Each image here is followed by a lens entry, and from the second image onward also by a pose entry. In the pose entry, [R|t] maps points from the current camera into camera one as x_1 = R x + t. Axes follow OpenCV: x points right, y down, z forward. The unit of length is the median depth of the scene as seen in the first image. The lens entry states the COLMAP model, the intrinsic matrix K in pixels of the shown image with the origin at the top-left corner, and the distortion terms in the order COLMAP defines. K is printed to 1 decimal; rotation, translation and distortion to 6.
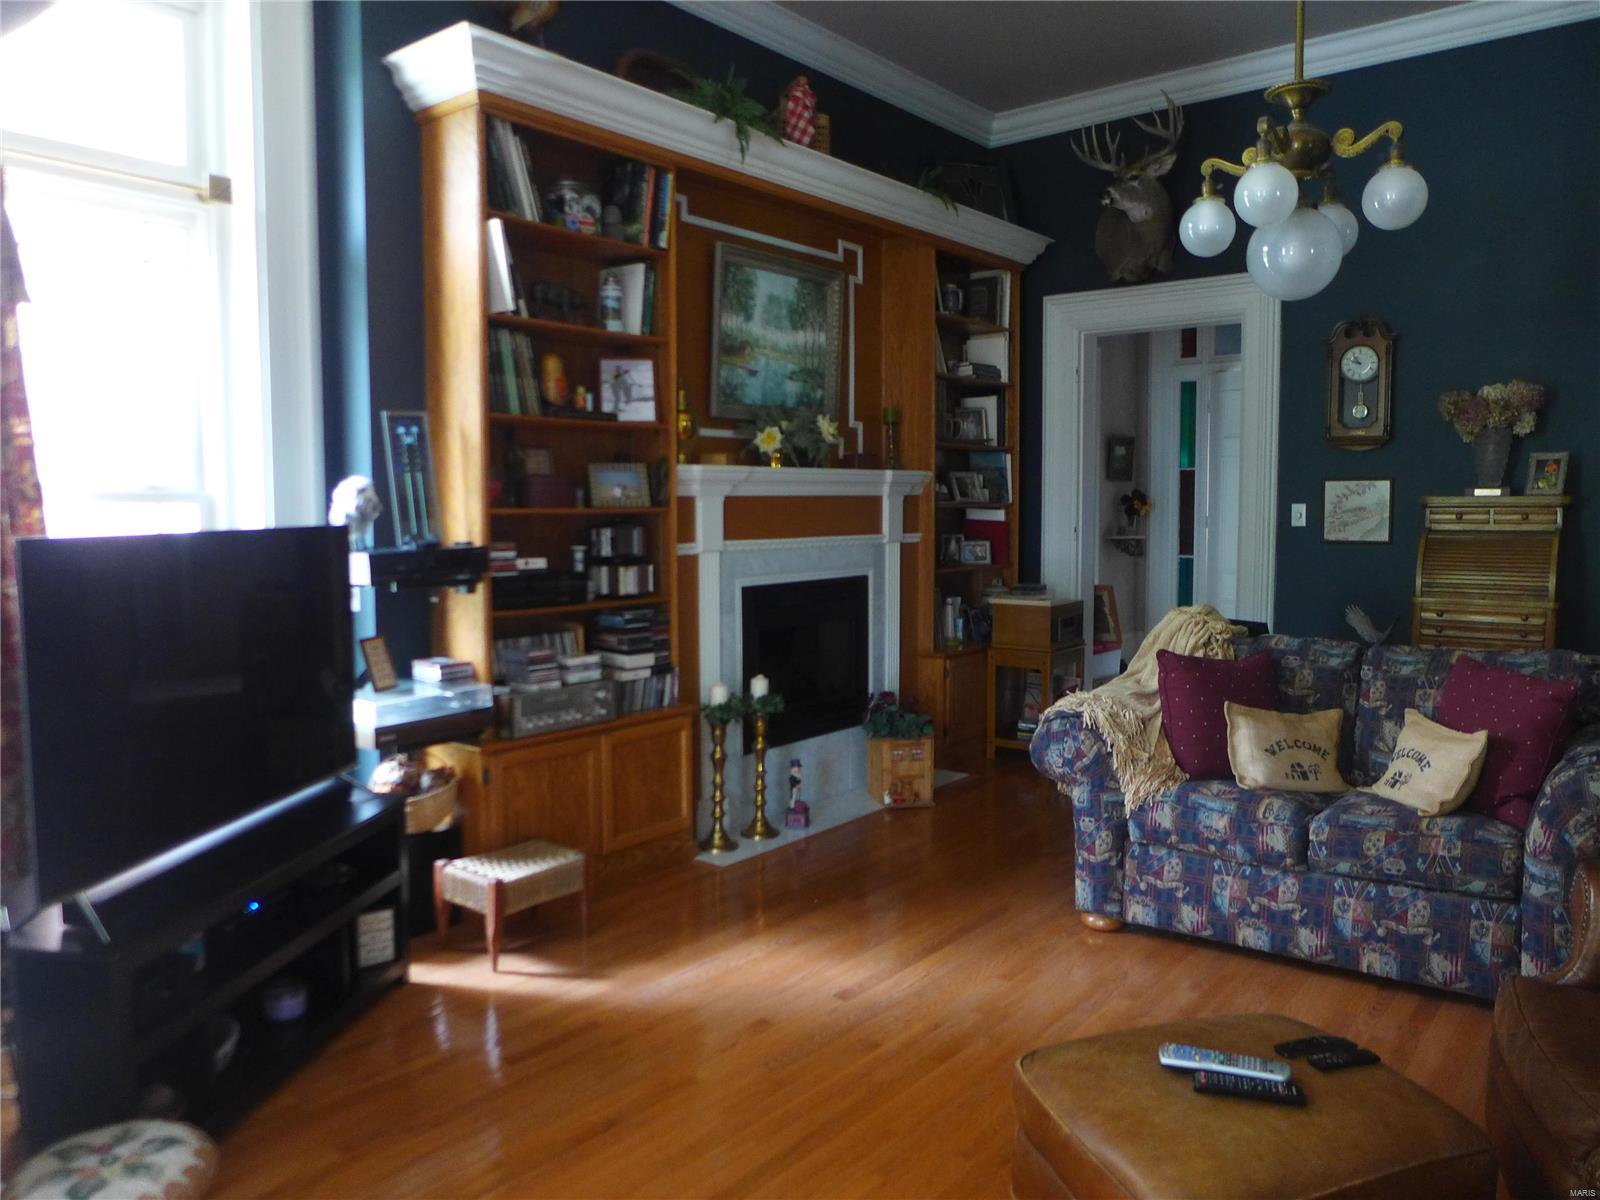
lens RADIAL K [[1168.1, 0, 799.0], [0, 1168.1, 593.0], [0, 0, 1]] dist [-0.056665, 0.031557]
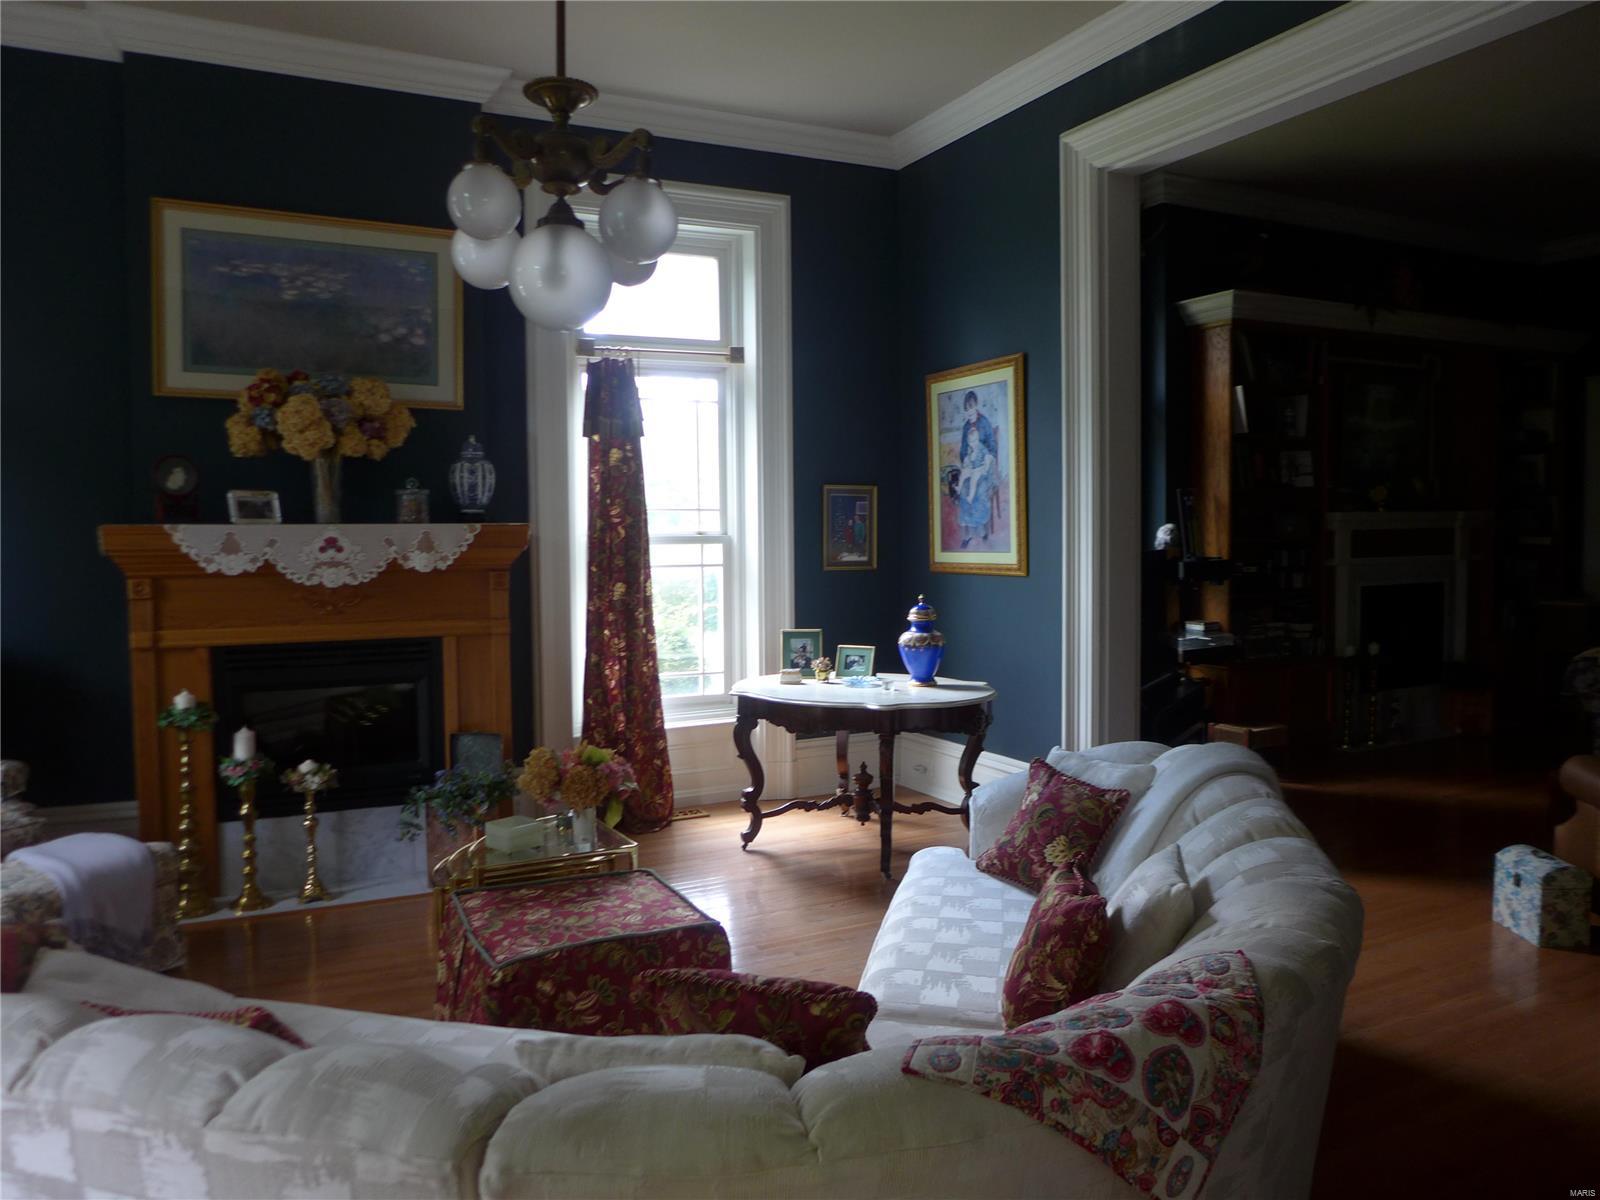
lens RADIAL K [[1168.1, 0, 804.1], [0, 1168.1, 600.1], [0, 0, 1]] dist [-0.056665, 0.031557]
pose [[0.918525, 0.014893, -0.395082, -0.124623], [-0.020004, 0.999761, -0.008819, 0.042170], [0.394857, 0.016004, 0.918603, -0.753868]]
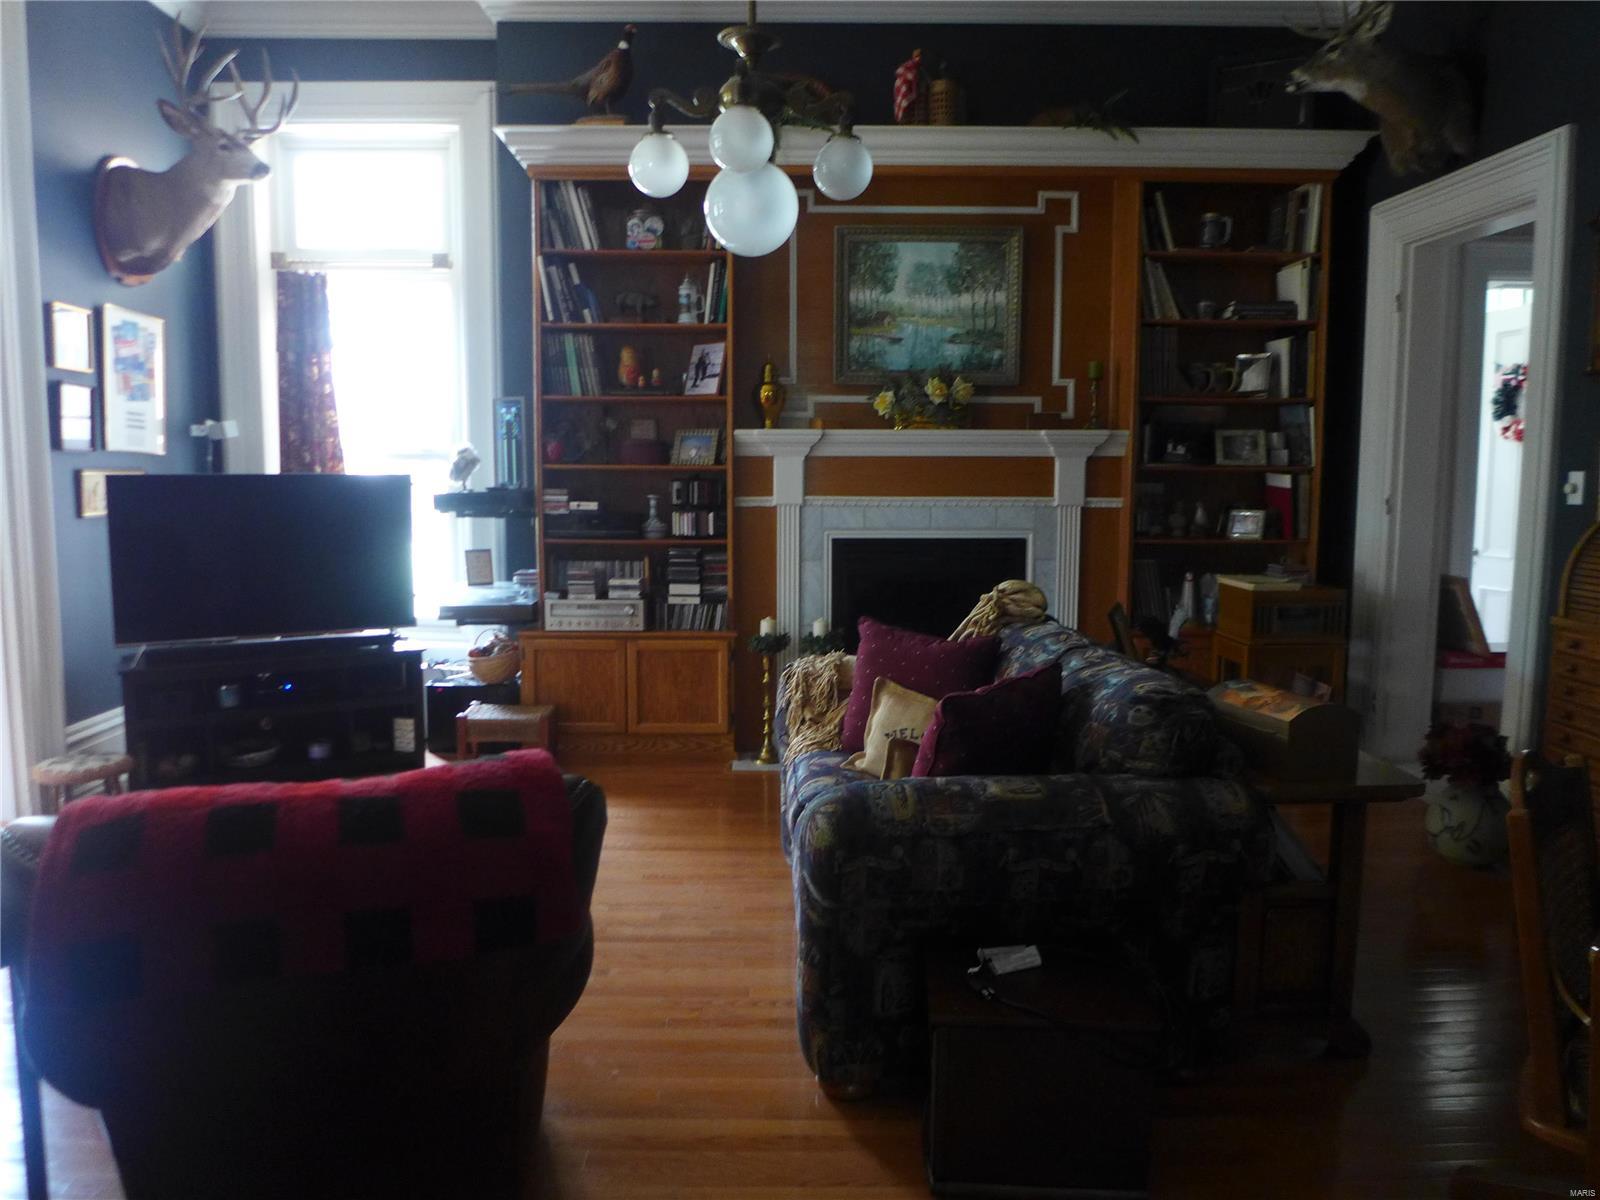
lens RADIAL K [[1168.1, 0, 746.4], [0, 1168.1, 592.4], [0, 0, 1]] dist [-0.056665, 0.031557]
pose [[0.625388, 0.092029, -0.774868, 0.766681], [-0.066352, 0.995696, 0.064705, -0.020553], [0.777488, 0.010948, 0.628803, 0.241072]]
